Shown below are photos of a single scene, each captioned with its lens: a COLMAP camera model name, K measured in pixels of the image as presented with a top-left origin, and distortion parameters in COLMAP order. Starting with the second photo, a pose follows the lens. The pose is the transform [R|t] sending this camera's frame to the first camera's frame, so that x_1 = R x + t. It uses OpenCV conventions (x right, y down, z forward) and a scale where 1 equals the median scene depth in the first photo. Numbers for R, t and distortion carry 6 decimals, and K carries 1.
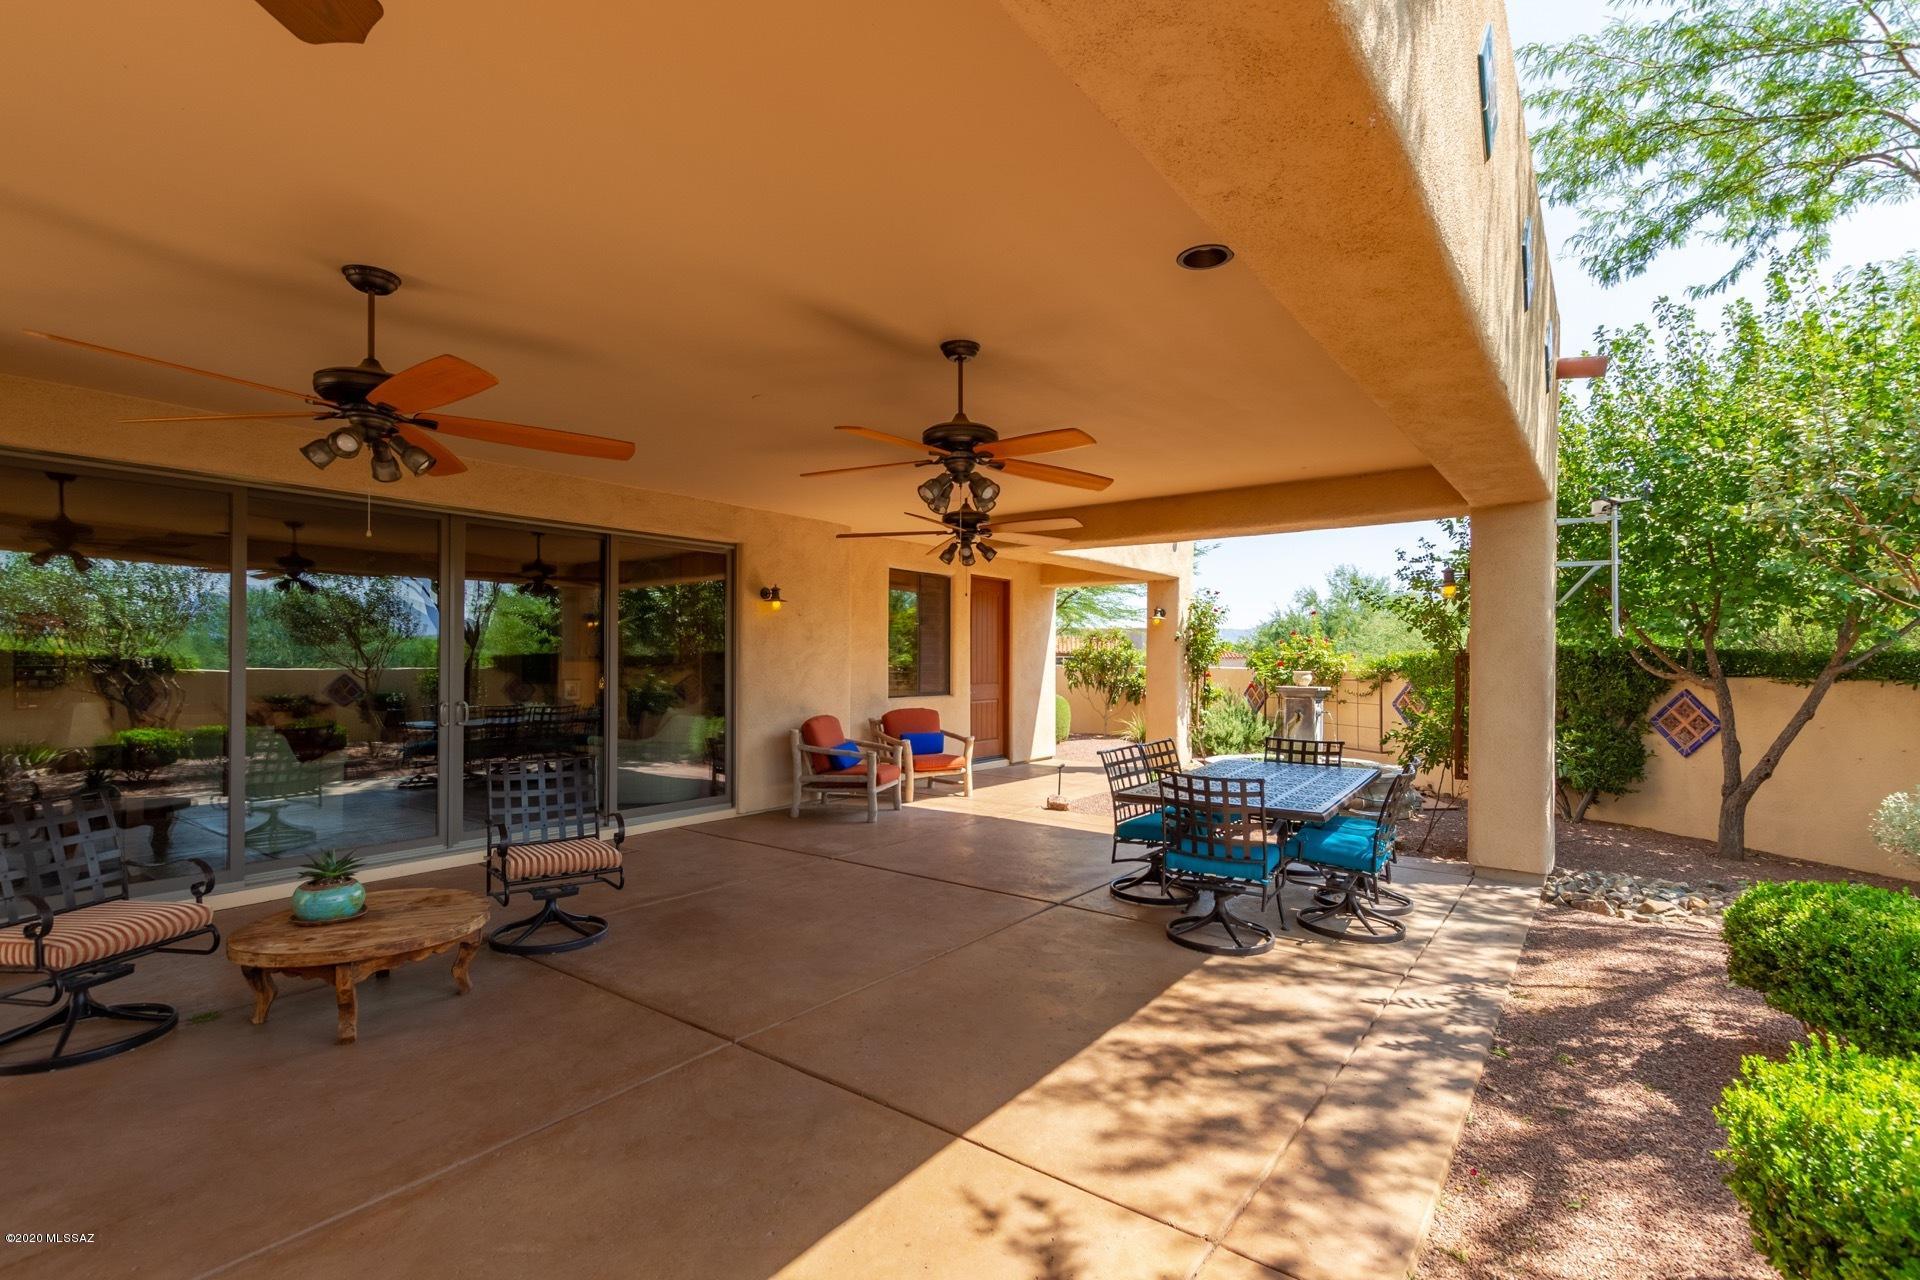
lens RADIAL K [[885.8, 0, 978.8], [0, 885.8, 665.3], [0, 0, 1]] dist [0.000240, -0.000012]
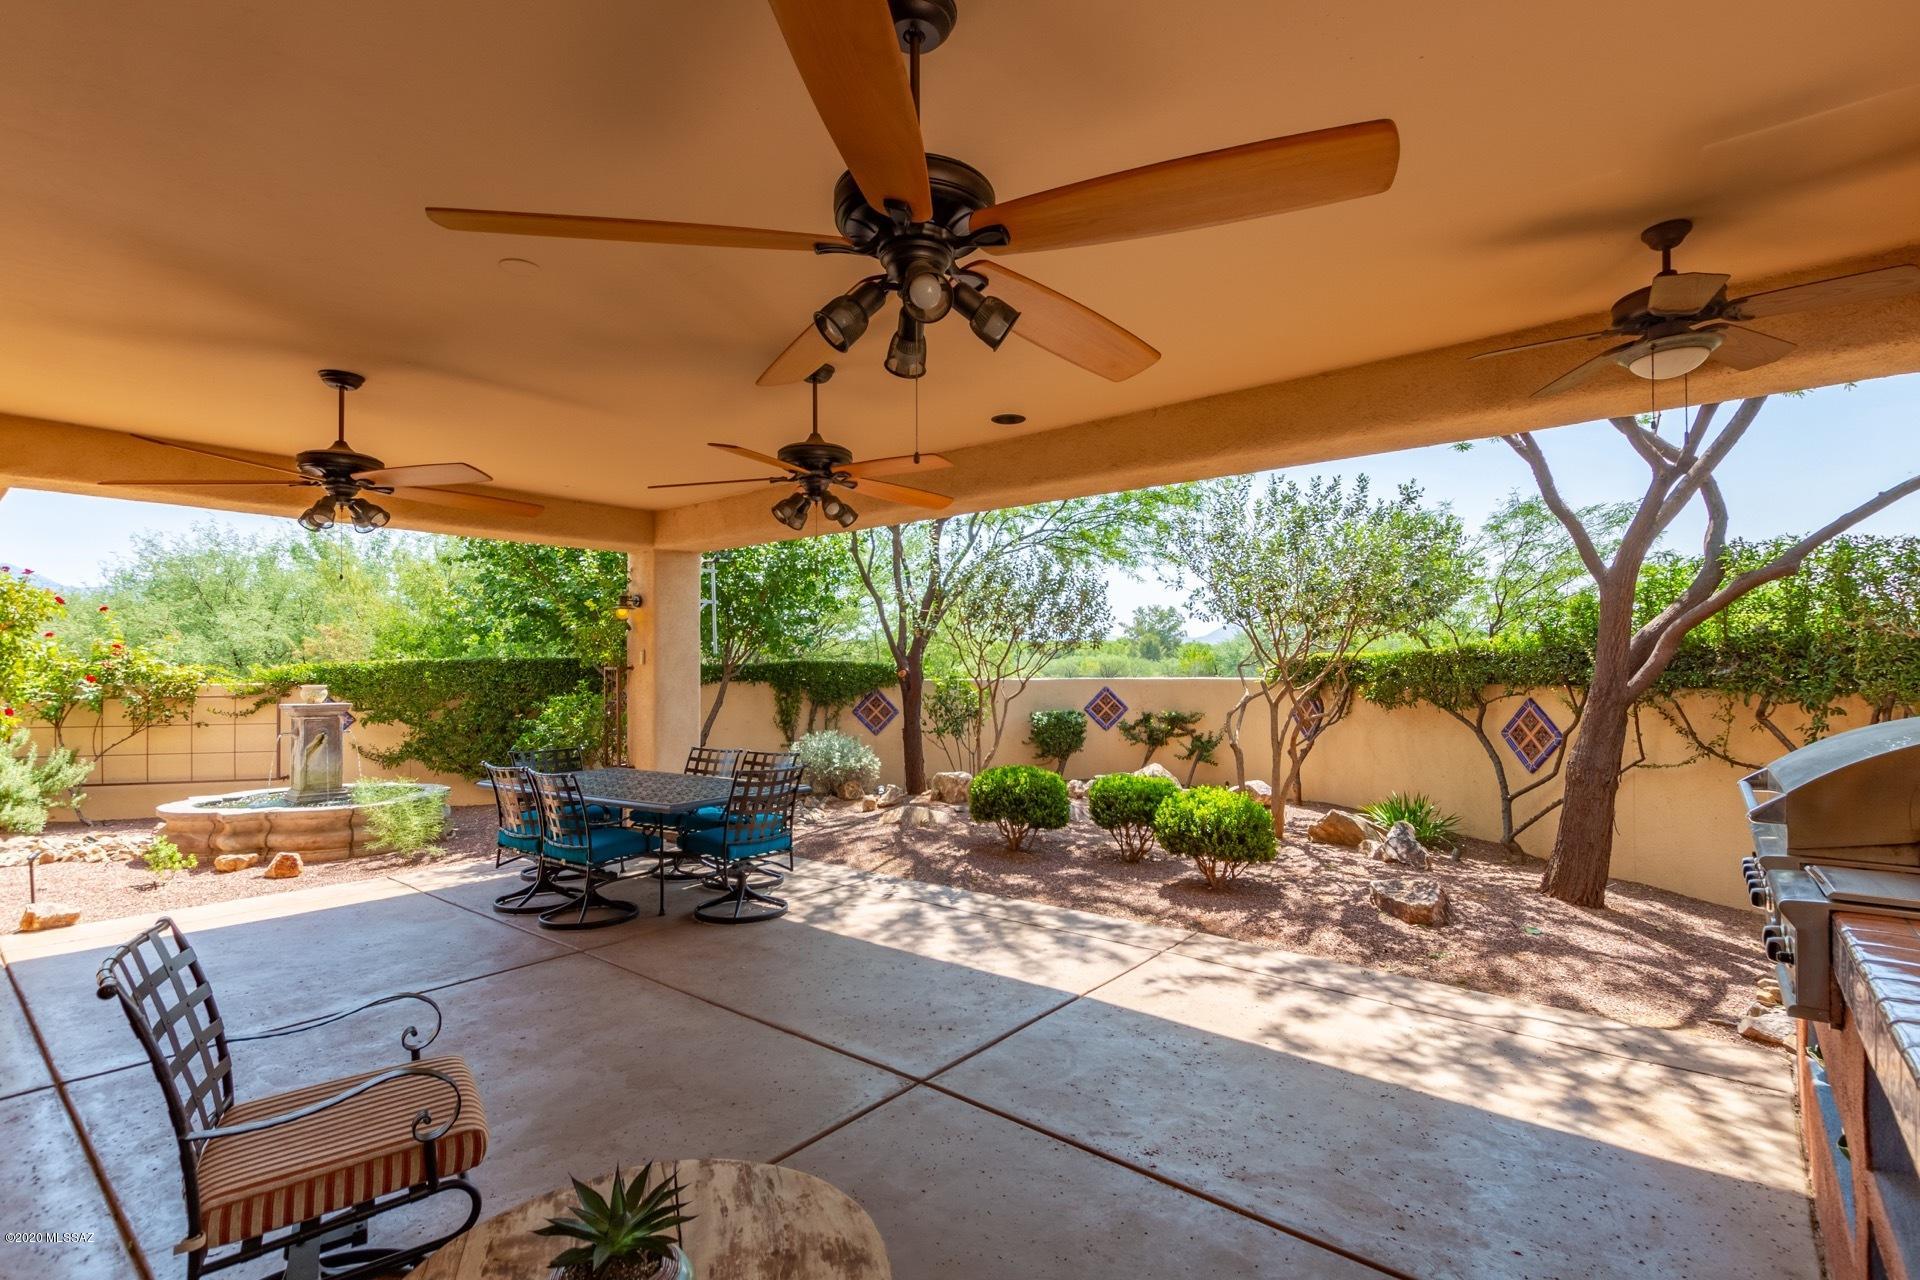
lens RADIAL K [[872.8, 0, 960.0], [0, 872.8, 640.0], [0, 0, 1]] dist [0.000310, -0.000191]
pose [[0.059669, 0.022340, 0.997968, -1.021623], [0.015913, 0.999601, -0.023328, -0.021679], [-0.998091, 0.017273, 0.059289, 0.765390]]
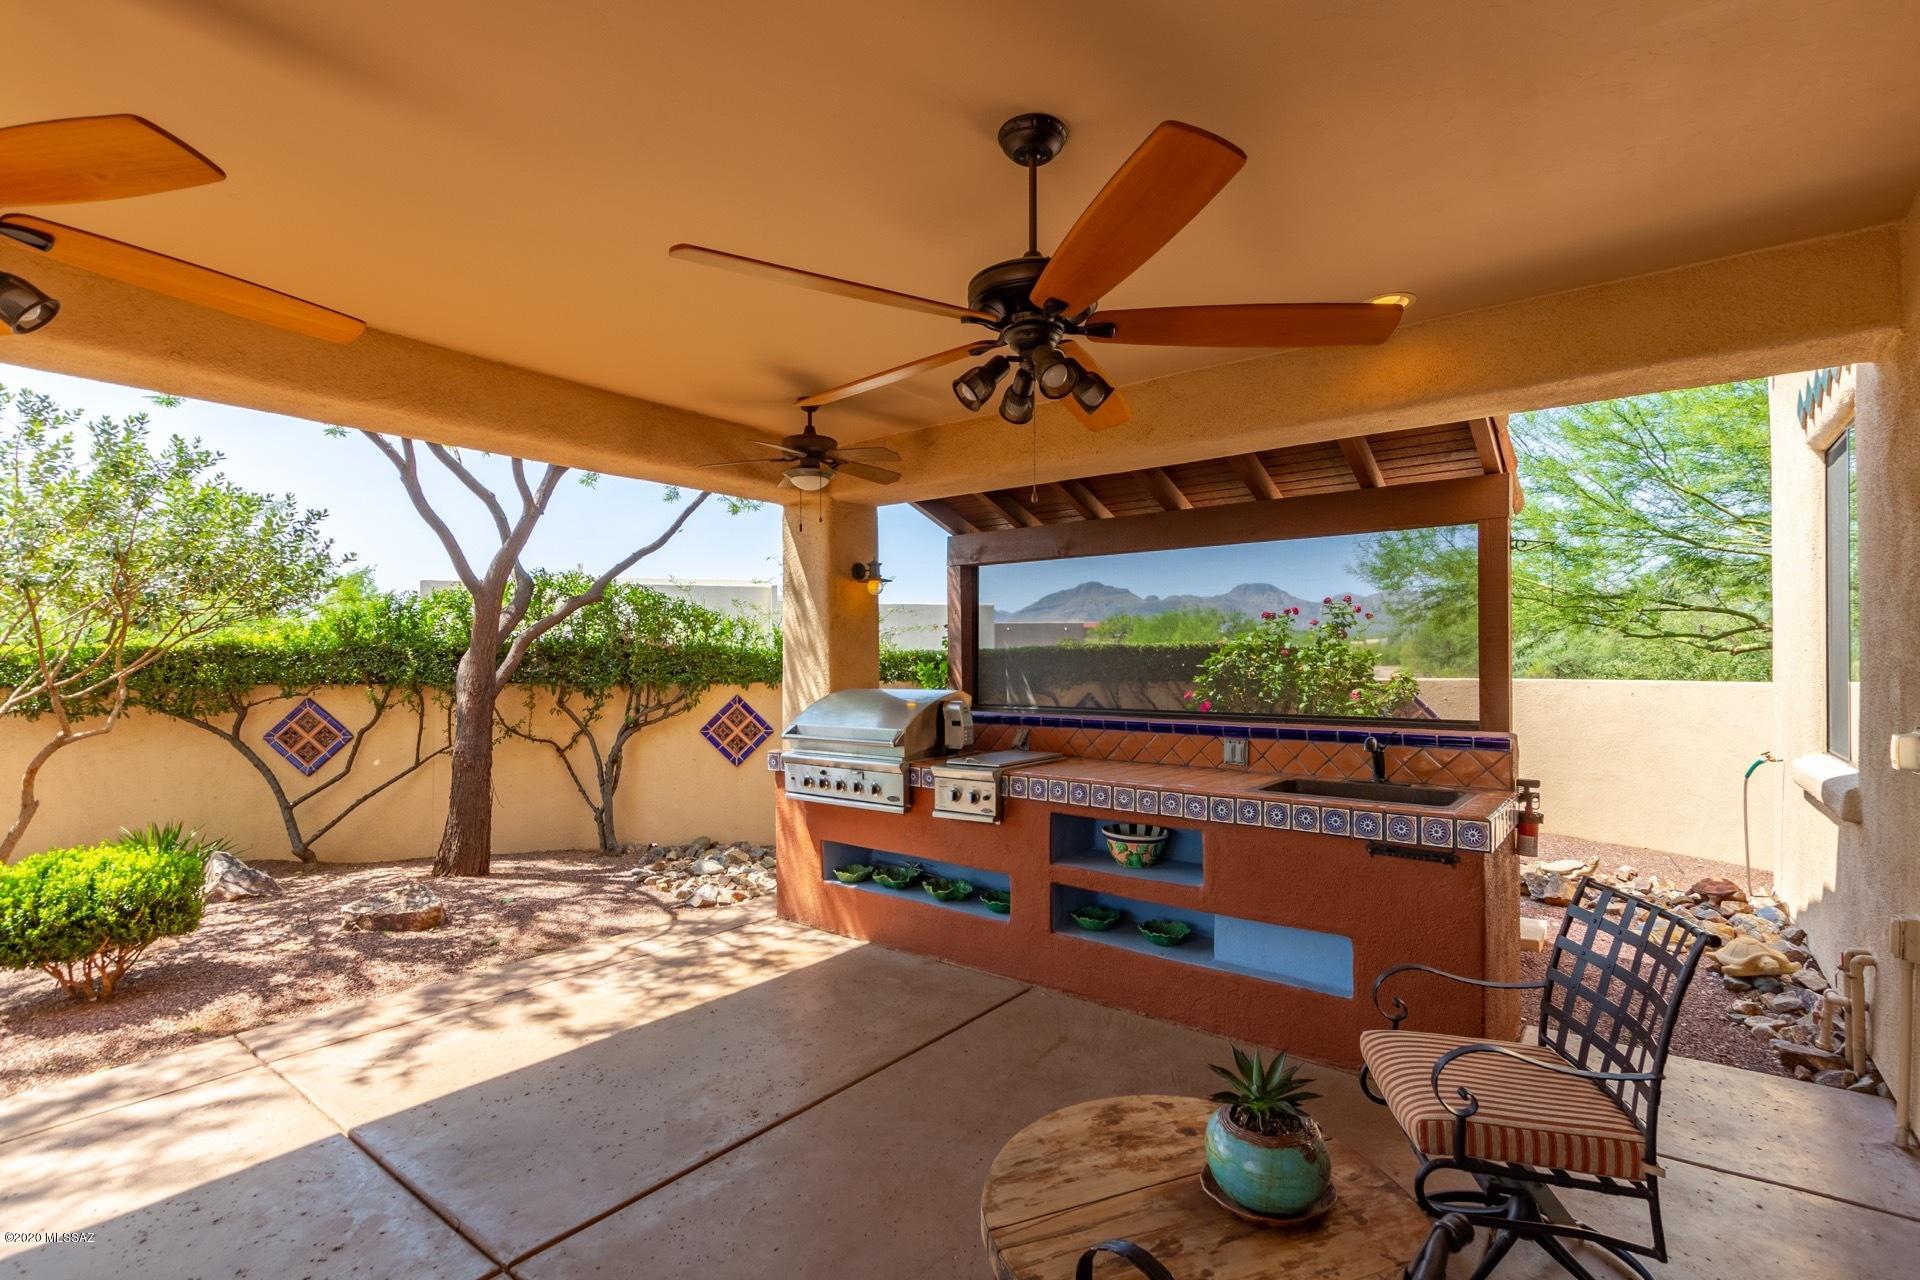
lens RADIAL K [[885.8, 0, 978.8], [0, 885.8, 665.3], [0, 0, 1]] dist [0.000240, -0.000012]
pose [[-0.999892, -0.010296, 0.010448, -0.530098], [-0.010109, 0.999790, 0.017821, -0.034693], [-0.010630, 0.017713, -0.999787, 1.398390]]
